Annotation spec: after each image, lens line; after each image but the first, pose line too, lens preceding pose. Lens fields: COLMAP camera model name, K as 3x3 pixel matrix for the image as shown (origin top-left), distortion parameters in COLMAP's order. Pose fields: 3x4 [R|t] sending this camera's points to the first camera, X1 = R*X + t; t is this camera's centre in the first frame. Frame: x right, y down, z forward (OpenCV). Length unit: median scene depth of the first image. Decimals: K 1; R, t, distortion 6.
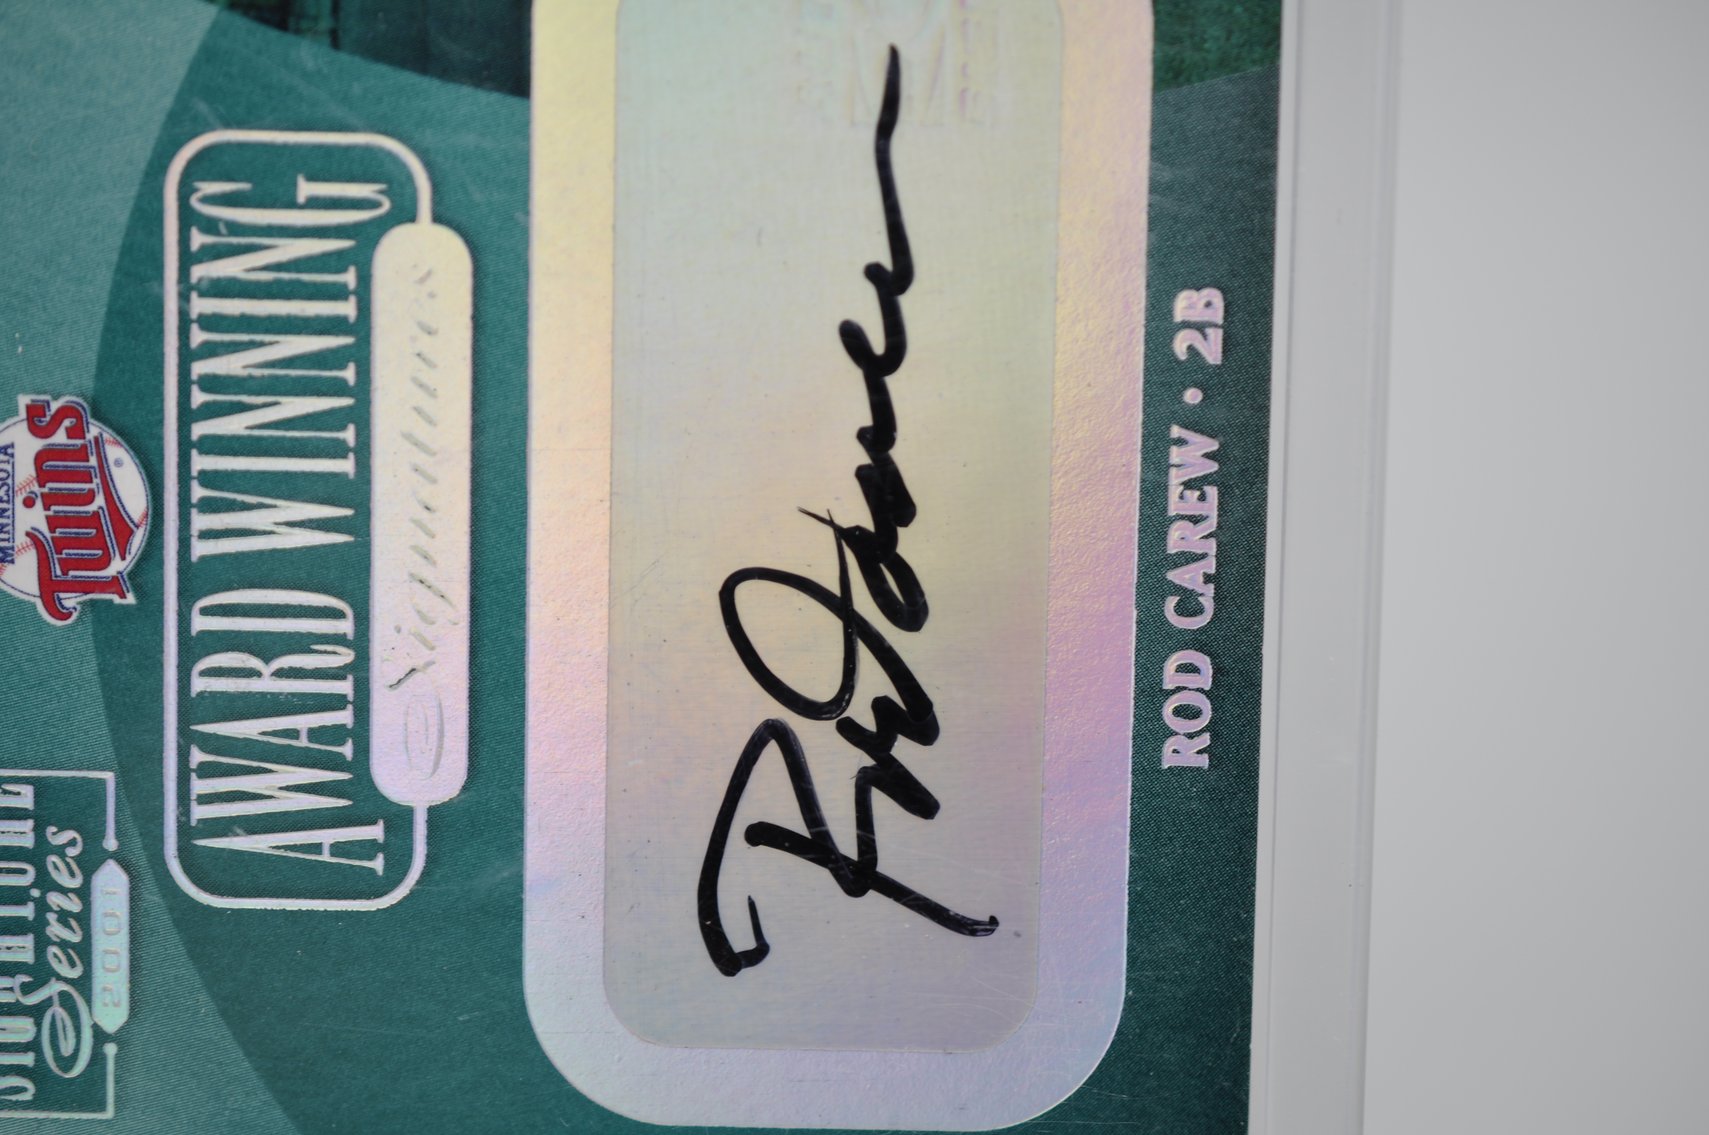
lens RADIAL K [[3018.4, 0, 853.5], [0, 3018.4, 565.0], [0, 0, 1]] dist [0.054323, 0.000000]
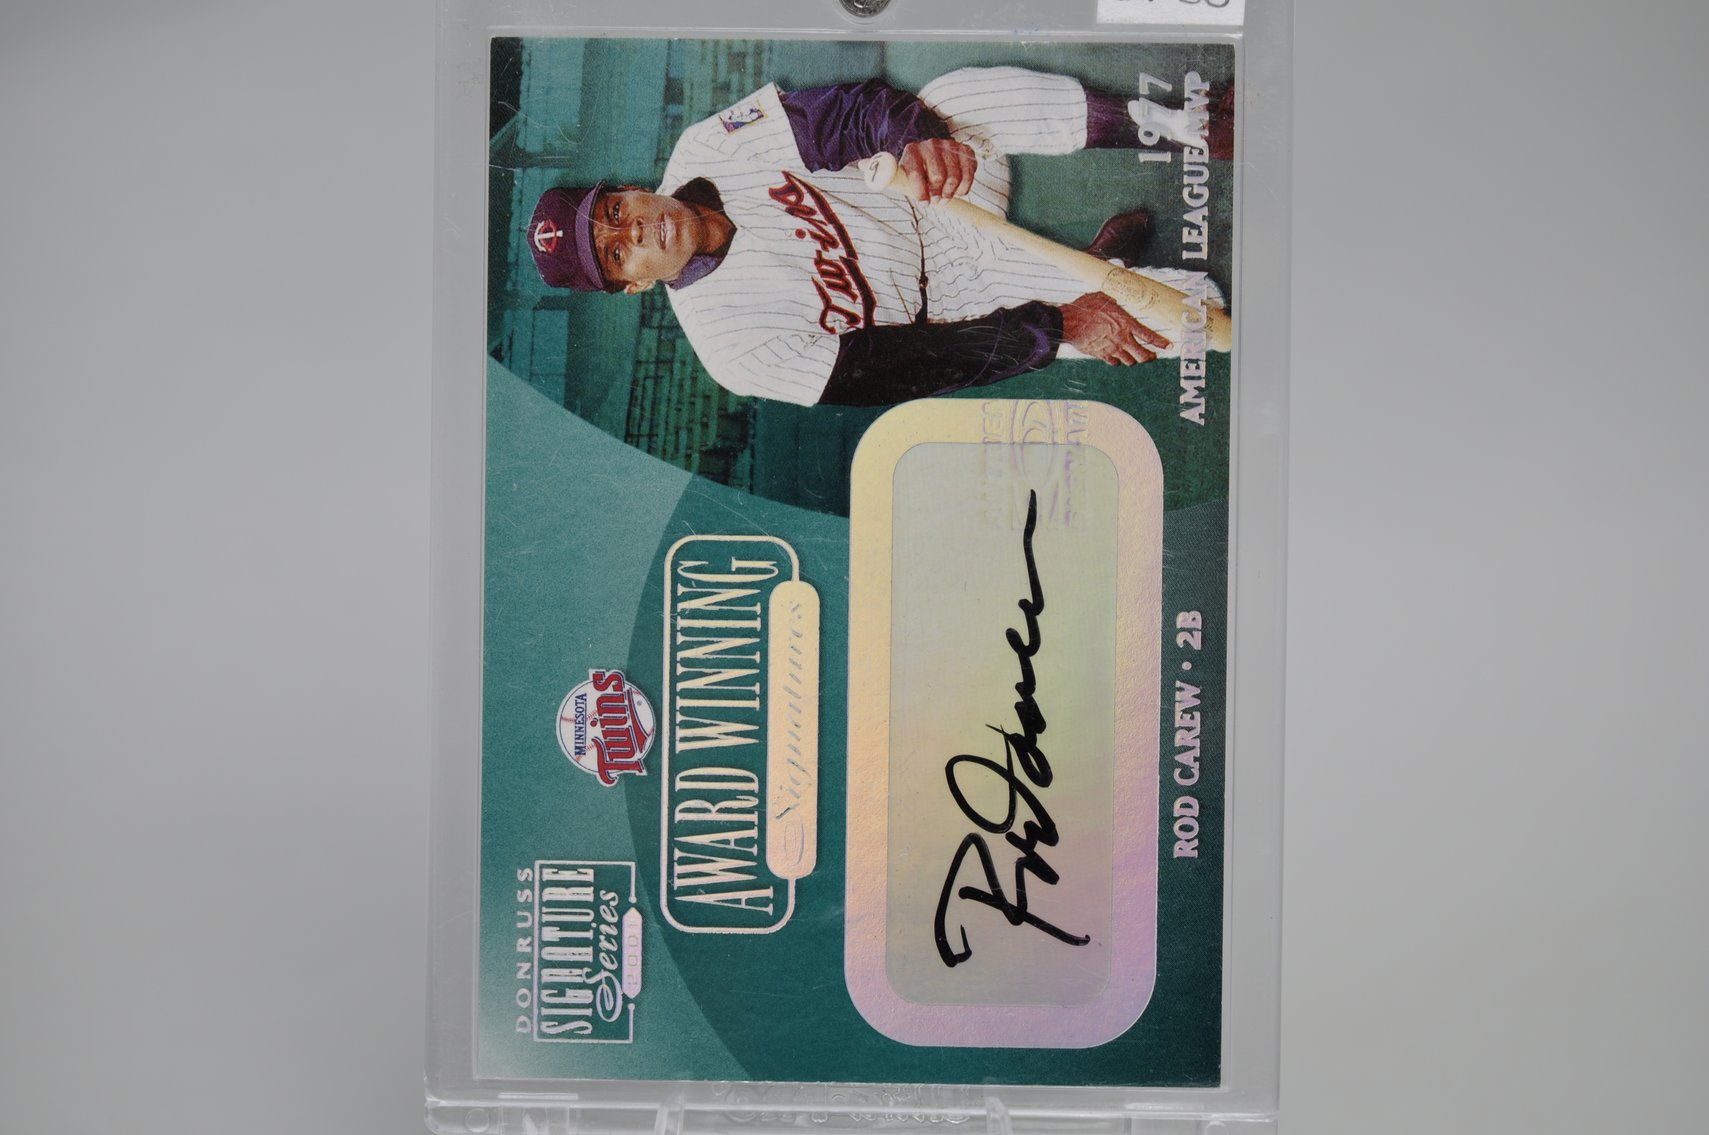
lens RADIAL K [[3018.4, 0, 858.1], [0, 3018.4, 568.4], [0, 0, 1]] dist [0.054323, 0.000000]
pose [[0.999984, -0.005677, -0.000842, -0.098531], [0.005595, 0.996968, -0.077616, 0.031817], [0.001280, 0.077610, 0.996983, -0.955654]]
